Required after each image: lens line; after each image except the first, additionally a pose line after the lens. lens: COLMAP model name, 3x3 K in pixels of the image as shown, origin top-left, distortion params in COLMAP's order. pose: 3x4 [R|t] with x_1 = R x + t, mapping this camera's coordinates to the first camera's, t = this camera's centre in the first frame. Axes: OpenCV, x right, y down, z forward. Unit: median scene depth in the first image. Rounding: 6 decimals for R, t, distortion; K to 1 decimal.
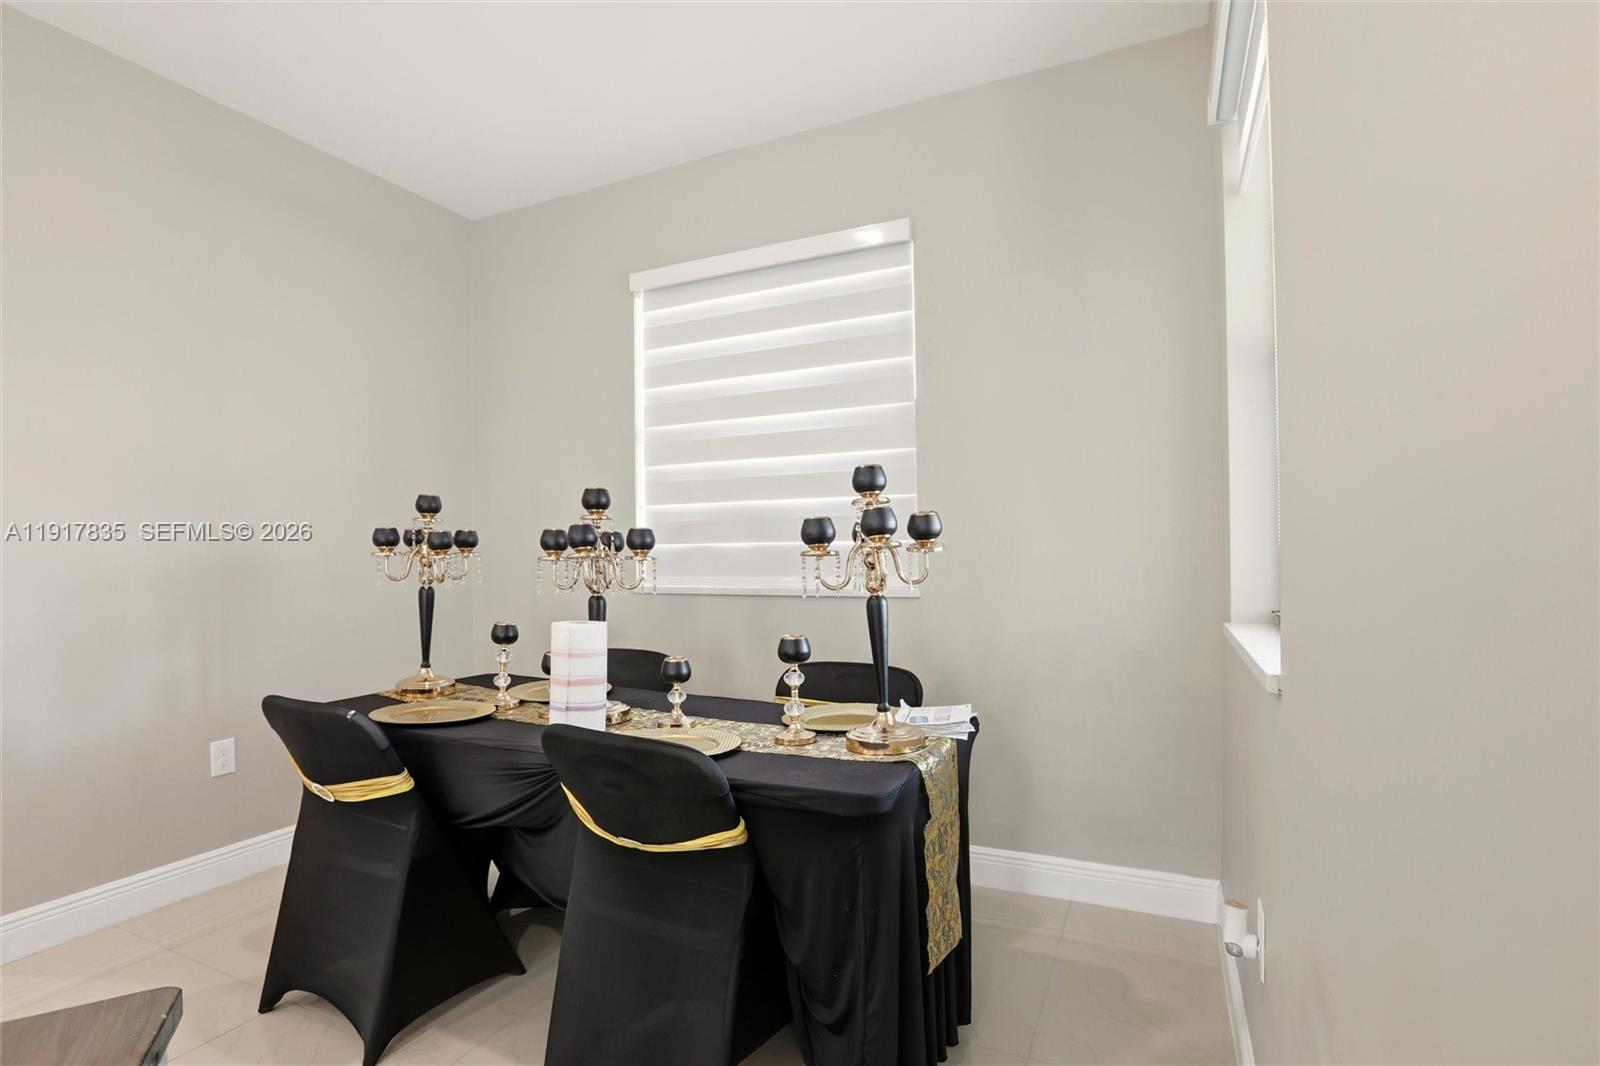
lens RADIAL K [[763.6, 0, 800.0], [0, 763.6, 533.0], [0, 0, 1]] dist [-0.028125, 0.013405]
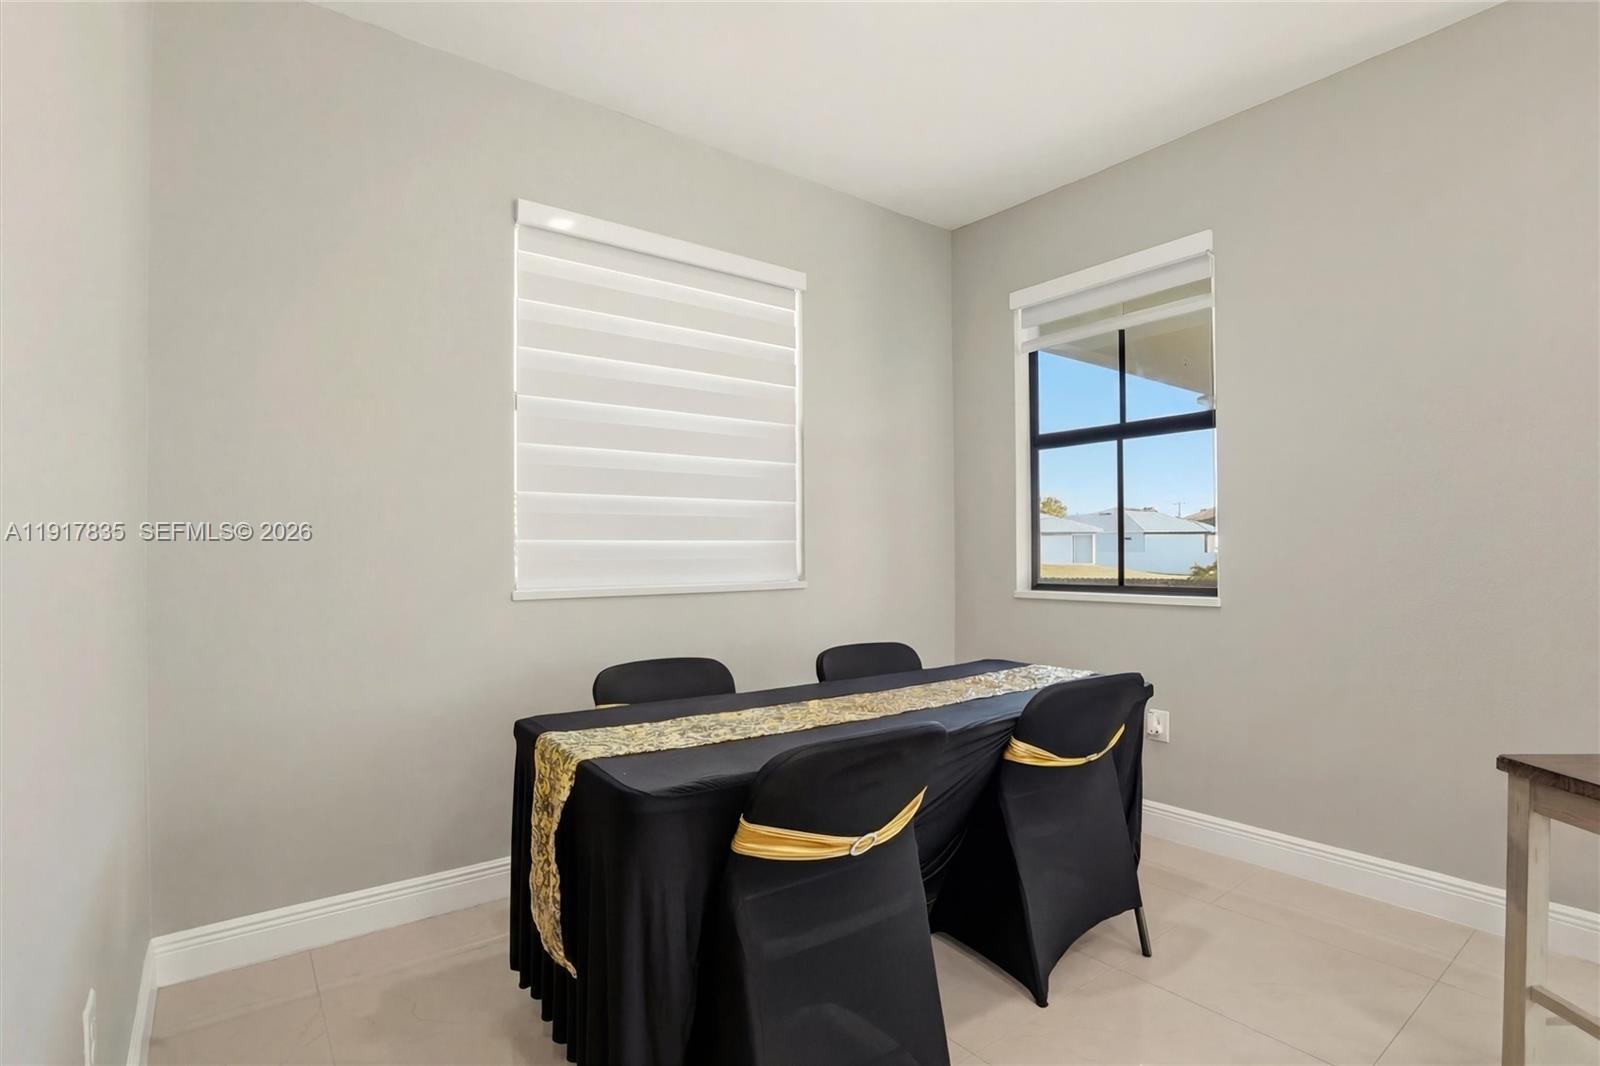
lens RADIAL K [[763.6, 0, 800.0], [0, 763.6, 533.0], [0, 0, 1]] dist [-0.028125, 0.013405]
pose [[0.470131, 0.027872, 0.882156, -0.759668], [-0.020291, 0.999578, -0.020769, 0.018601], [-0.882363, -0.008136, 0.470499, 0.360100]]
